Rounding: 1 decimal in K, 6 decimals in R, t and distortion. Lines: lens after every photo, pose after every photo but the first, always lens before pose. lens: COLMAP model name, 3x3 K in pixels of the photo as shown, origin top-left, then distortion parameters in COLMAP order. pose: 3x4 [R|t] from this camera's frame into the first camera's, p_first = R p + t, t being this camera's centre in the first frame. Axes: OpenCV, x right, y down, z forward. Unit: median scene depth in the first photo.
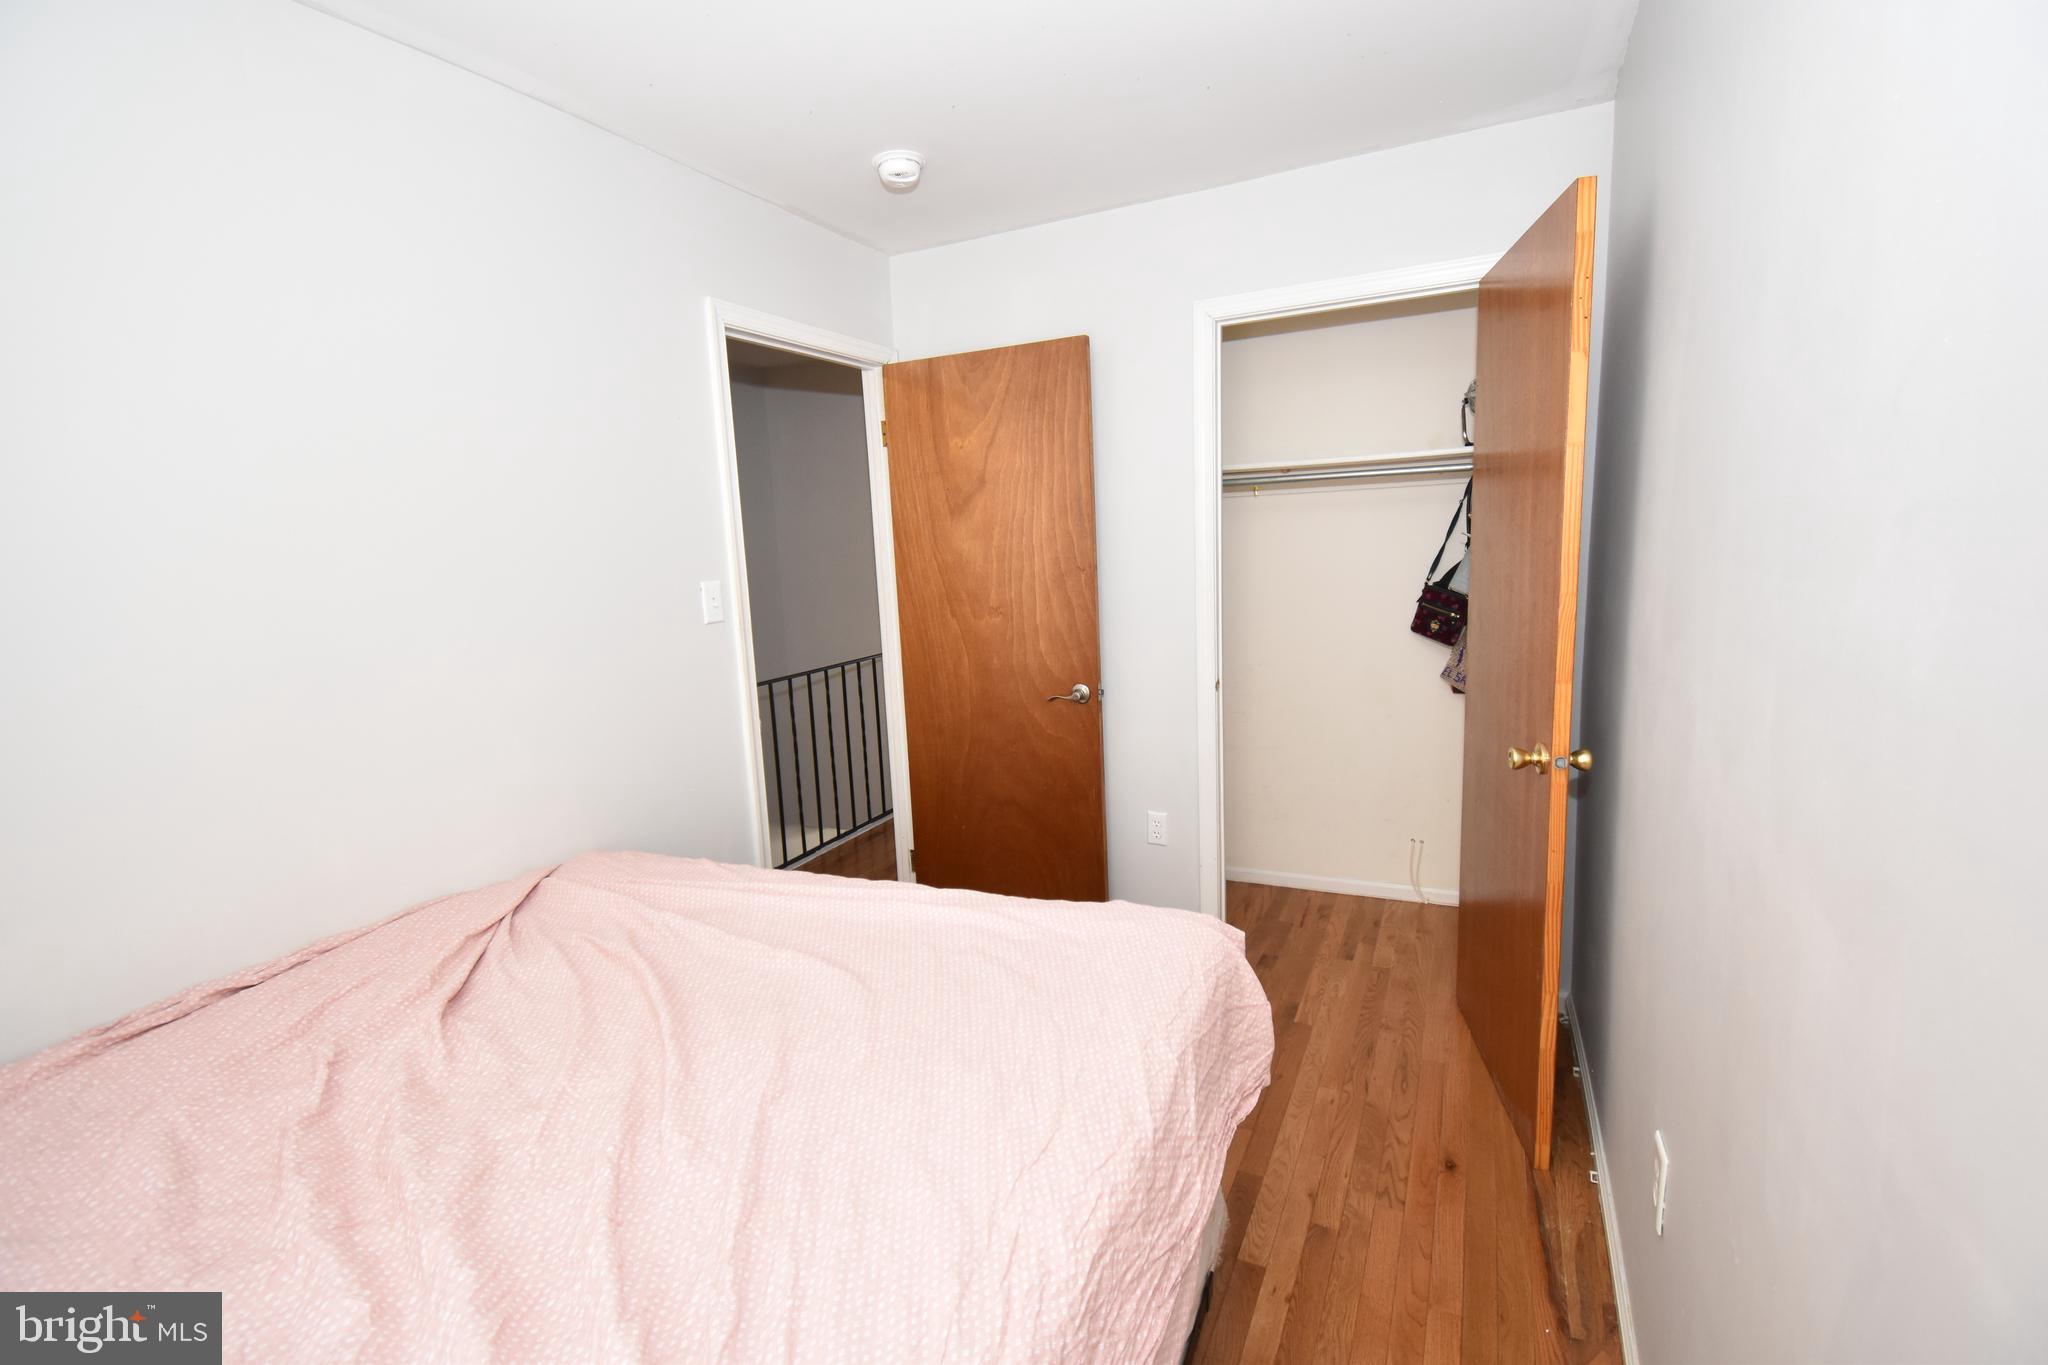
lens RADIAL K [[915.1, 0, 1024.2], [0, 915.1, 673.6], [0, 0, 1]] dist [0.022056, -0.028792]
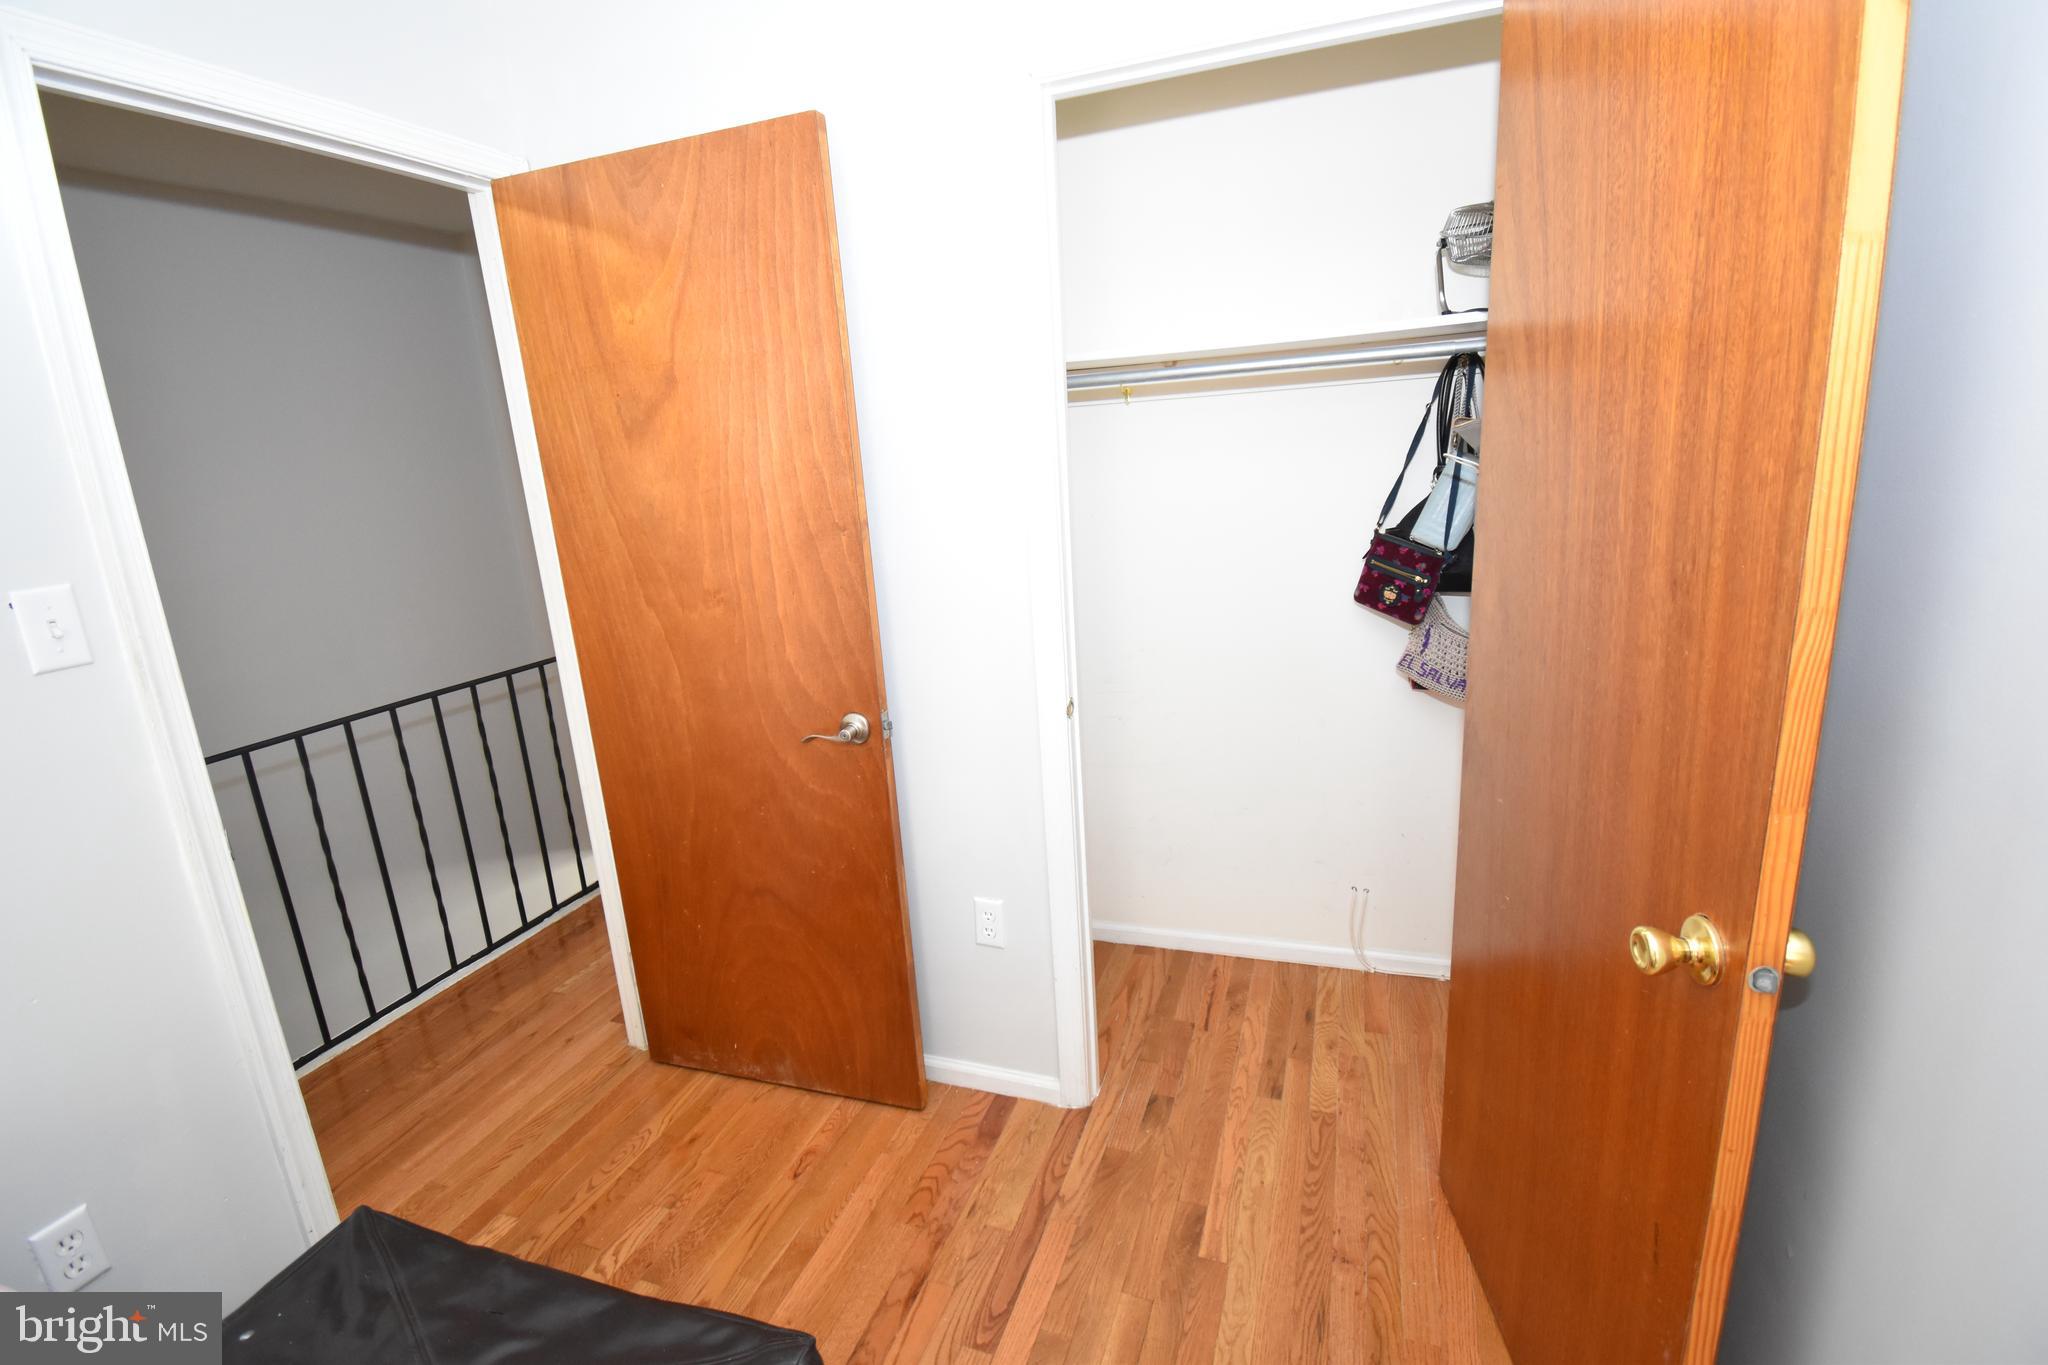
lens RADIAL K [[915.1, 0, 1024.2], [0, 915.1, 673.6], [0, 0, 1]] dist [0.022056, -0.028792]
pose [[0.993518, -0.043228, 0.105134, 0.109408], [0.034625, 0.996005, 0.082313, -0.060872], [-0.108272, -0.078139, 0.991046, 0.366033]]
